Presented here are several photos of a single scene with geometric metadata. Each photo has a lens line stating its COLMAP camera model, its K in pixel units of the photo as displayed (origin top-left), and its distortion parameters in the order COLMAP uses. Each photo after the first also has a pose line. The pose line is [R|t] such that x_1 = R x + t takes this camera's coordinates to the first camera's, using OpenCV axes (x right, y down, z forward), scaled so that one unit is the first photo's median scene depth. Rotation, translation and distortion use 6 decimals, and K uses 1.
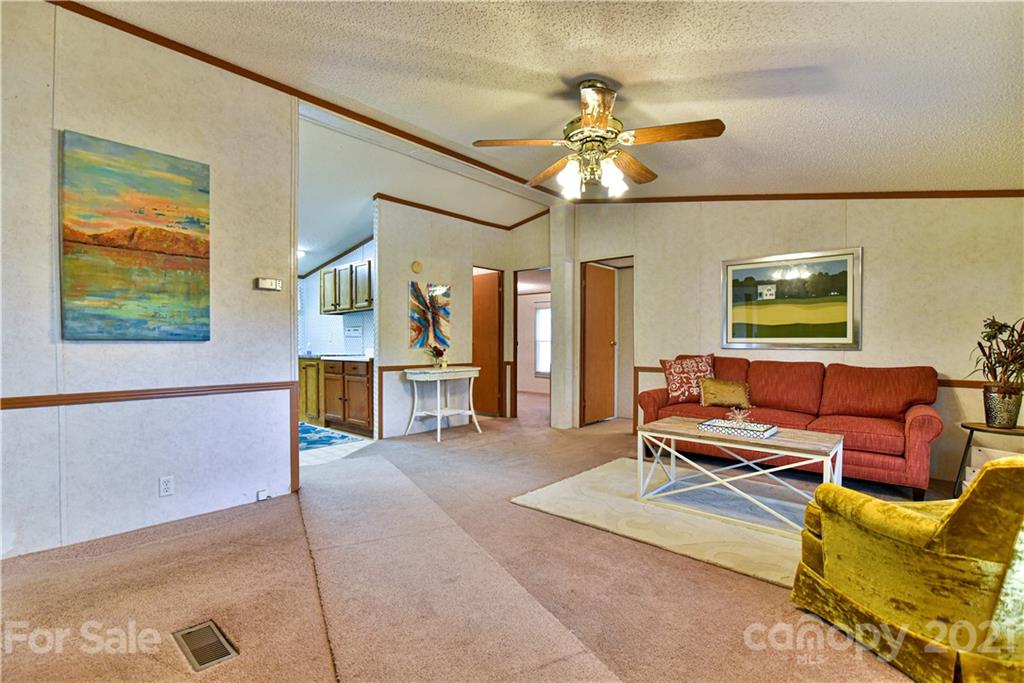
lens RADIAL K [[474.2, 0, 501.6], [0, 474.2, 348.0], [0, 0, 1]] dist [-0.018750, -0.000414]
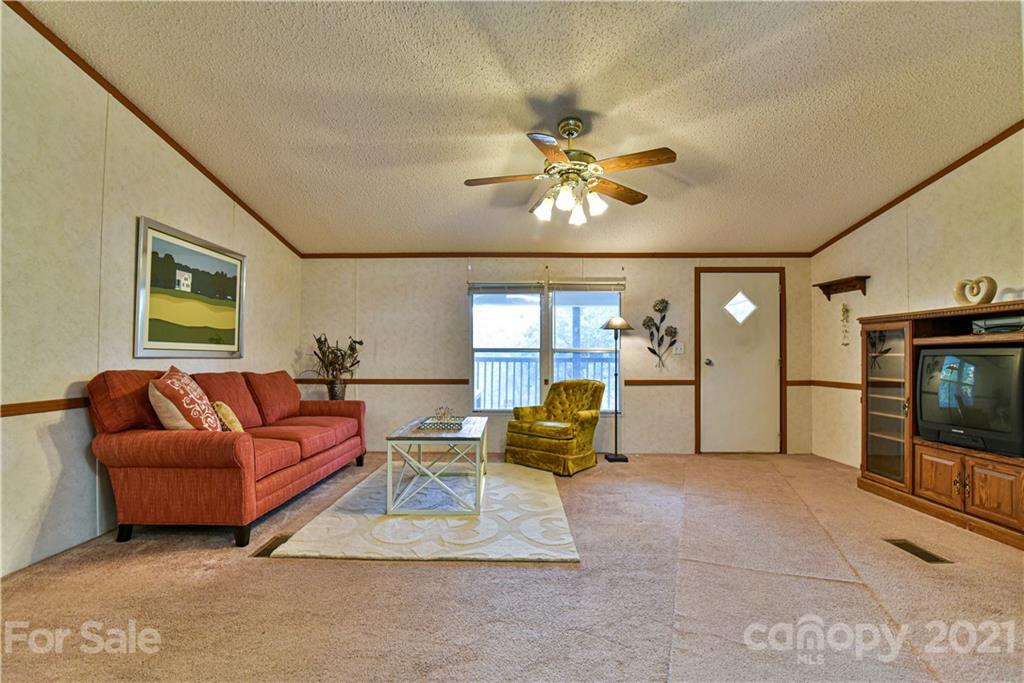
lens RADIAL K [[469.9, 0, 512.7], [0, 469.9, 351.2], [0, 0, 1]] dist [-0.015762, -0.000200]
pose [[-0.668654, 0.005338, 0.743555, -0.386220], [0.003581, 0.999986, -0.003959, -0.004259], [-0.743565, 0.000015, -0.668663, 1.308553]]
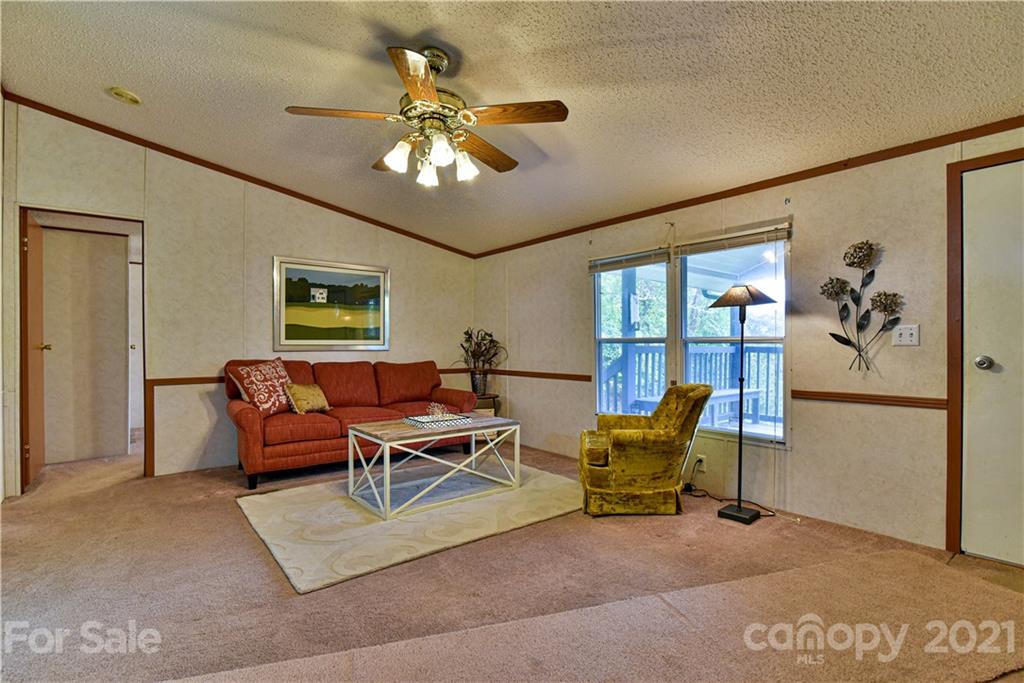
lens RADIAL K [[482.7, 0, 511.2], [0, 482.7, 349.9], [0, 0, 1]] dist [-0.017759, -0.000072]
pose [[0.155109, -0.016550, 0.987759, -0.479891], [0.013739, 0.999799, 0.014594, -0.011170], [-0.987802, 0.011307, 0.155305, 0.506281]]
